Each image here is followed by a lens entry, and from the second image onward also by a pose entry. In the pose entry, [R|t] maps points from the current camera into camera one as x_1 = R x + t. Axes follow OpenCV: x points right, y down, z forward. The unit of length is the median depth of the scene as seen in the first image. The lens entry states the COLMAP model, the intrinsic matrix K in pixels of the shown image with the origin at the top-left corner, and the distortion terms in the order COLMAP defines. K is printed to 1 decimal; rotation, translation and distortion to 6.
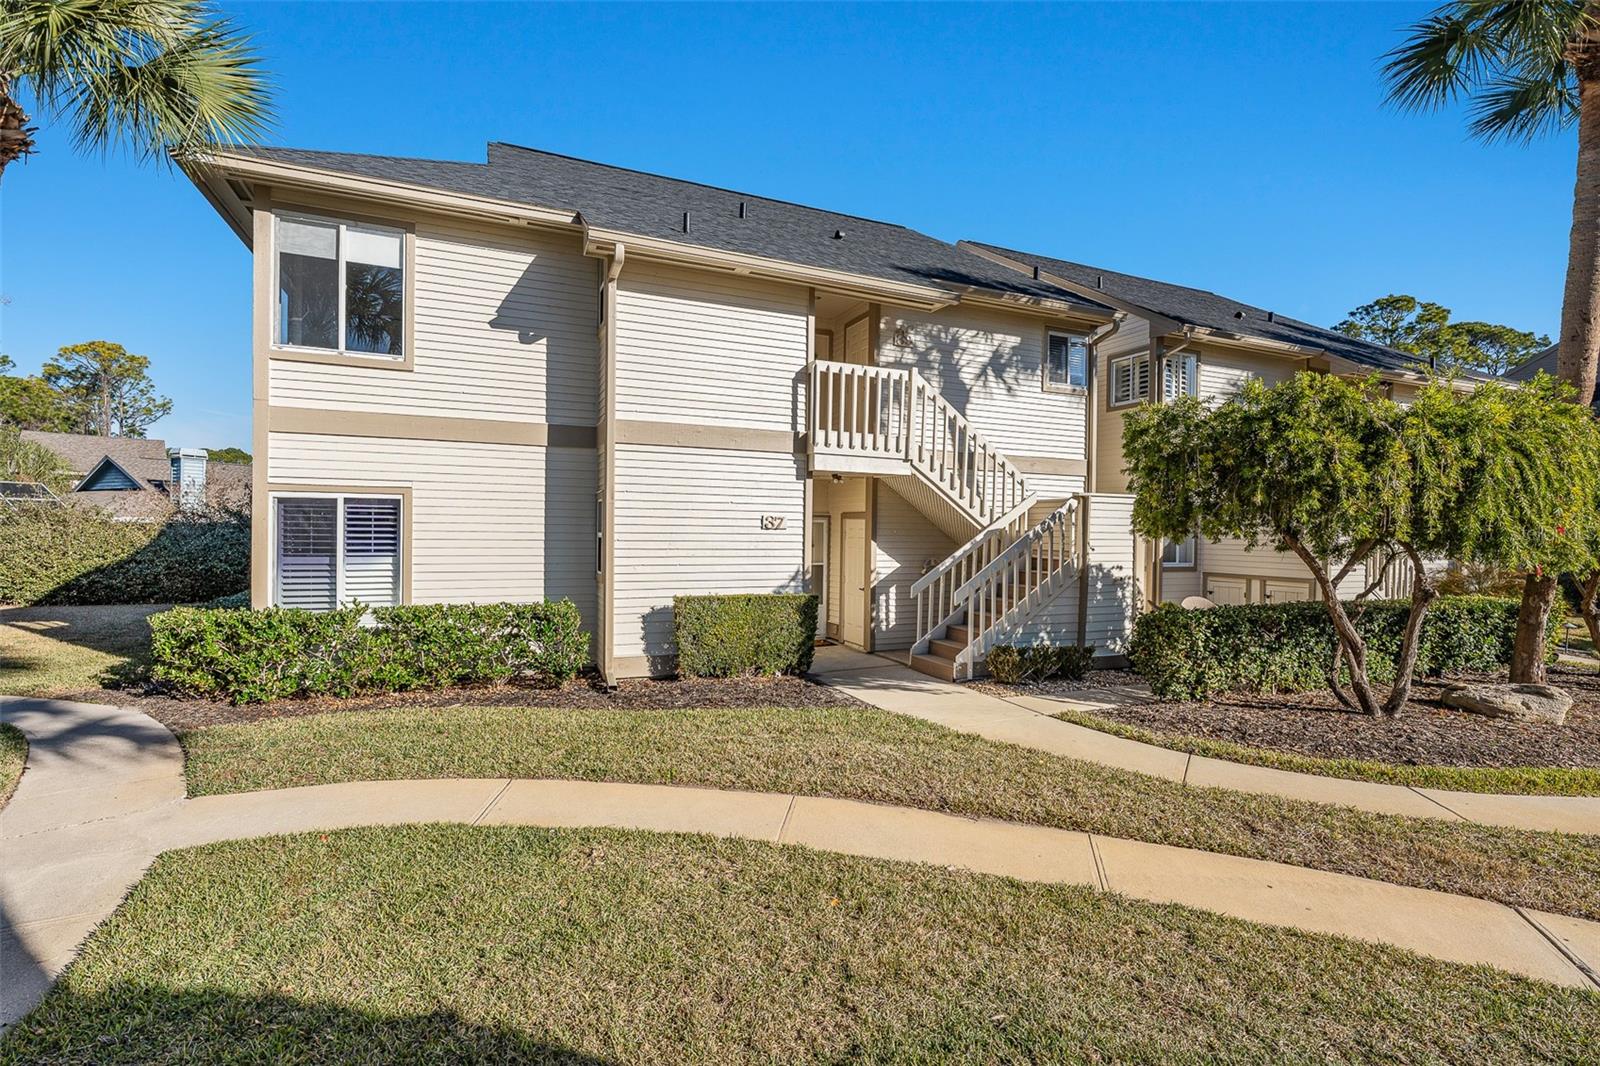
lens RADIAL K [[727.5, 0, 798.7], [0, 727.5, 553.4], [0, 0, 1]] dist [-0.000596, -0.000197]
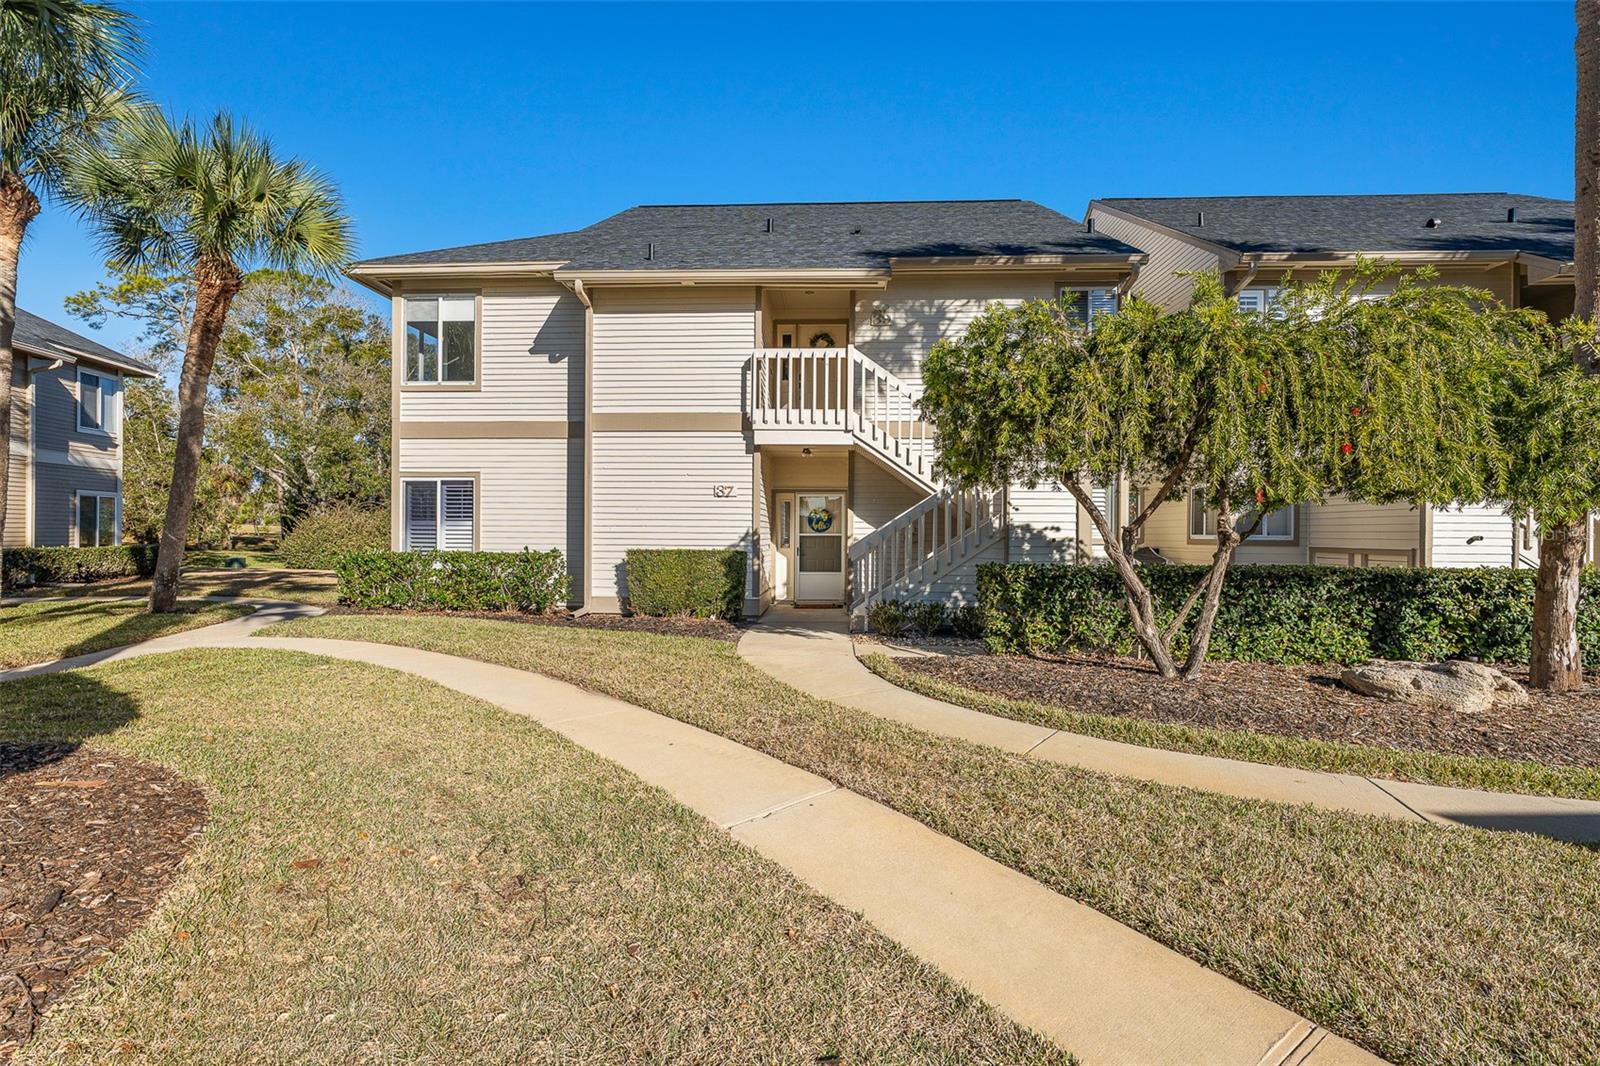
lens RADIAL K [[727.5, 0, 798.7], [0, 727.5, 553.4], [0, 0, 1]] dist [-0.000596, -0.000197]
pose [[0.891687, 0.006020, -0.452612, 0.586841], [-0.010348, 0.999921, -0.007086, 0.063420], [0.452534, 0.011003, 0.891679, 0.007300]]
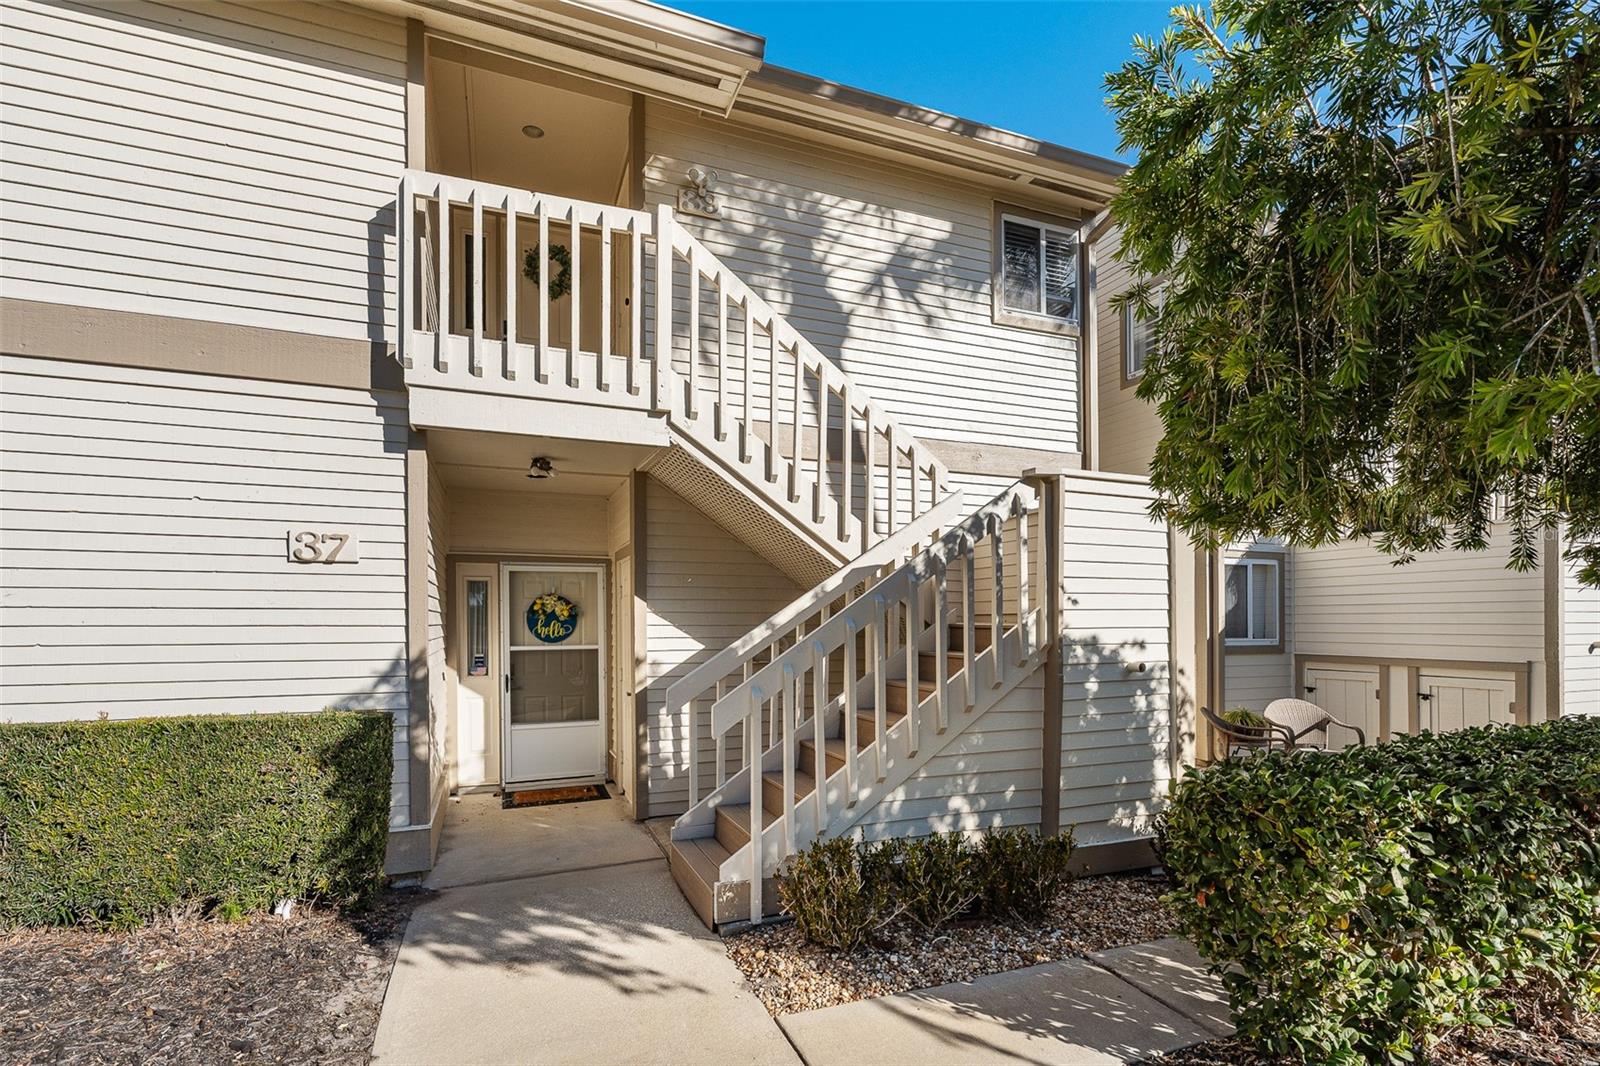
lens RADIAL K [[750.2, 0, 789.0], [0, 750.2, 632.6], [0, 0, 1]] dist [-0.002697, 0.000025]
pose [[0.998908, -0.013356, -0.044763, 0.256443], [0.012595, 0.999772, -0.017236, 0.019032], [0.044983, 0.016654, 0.998849, 0.549556]]
